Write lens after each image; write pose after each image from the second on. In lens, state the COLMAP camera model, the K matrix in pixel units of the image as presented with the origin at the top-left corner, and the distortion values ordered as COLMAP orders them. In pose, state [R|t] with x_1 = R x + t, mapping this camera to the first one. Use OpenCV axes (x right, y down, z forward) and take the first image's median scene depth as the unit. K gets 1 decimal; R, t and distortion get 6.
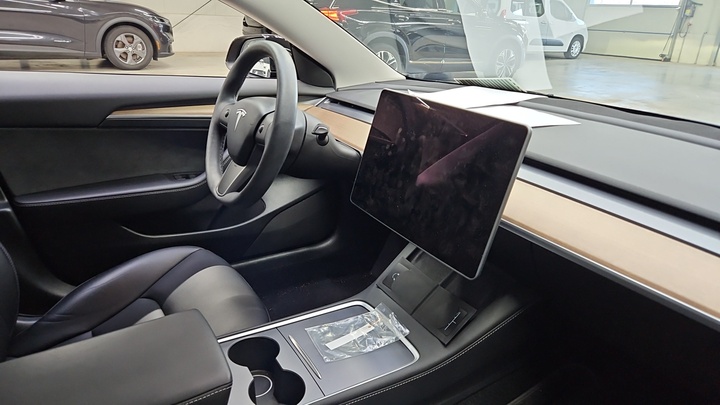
lens RADIAL K [[484.5, 0, 360.0], [0, 484.5, 202.5], [0, 0, 1]] dist [-0.004312, -0.002162]
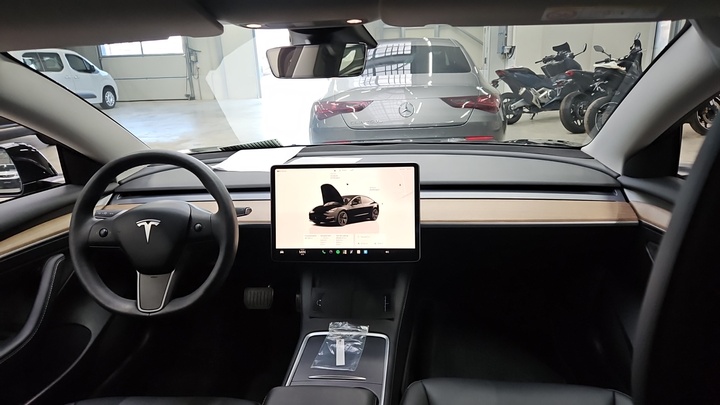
lens RADIAL K [[484.5, 0, 360.0], [0, 484.5, 202.5], [0, 0, 1]] dist [-0.004312, -0.002162]
pose [[0.568692, -0.286584, 0.771012, -0.105606], [0.346478, 0.933589, 0.091455, -0.023545], [-0.746018, 0.215129, 0.630220, 0.008470]]
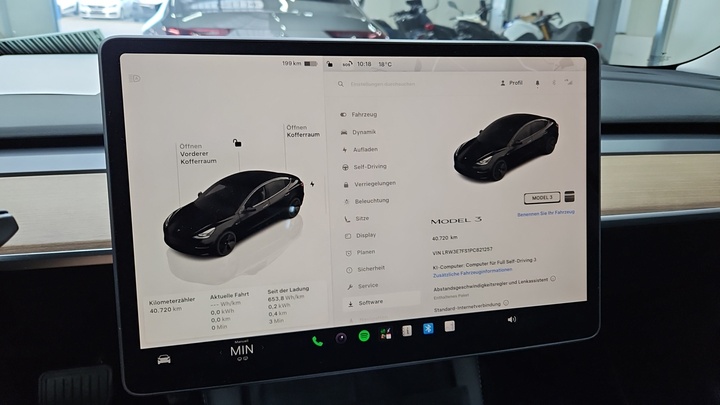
lens RADIAL K [[516.3, 0, 360.0], [0, 516.3, 202.5], [0, 0, 1]] dist [0.035504, -0.000341]
pose [[0.294019, -0.354988, 0.887432, -0.028390], [0.331133, 0.908803, 0.253828, -0.021720], [-0.896607, 0.219228, 0.384753, 0.100788]]
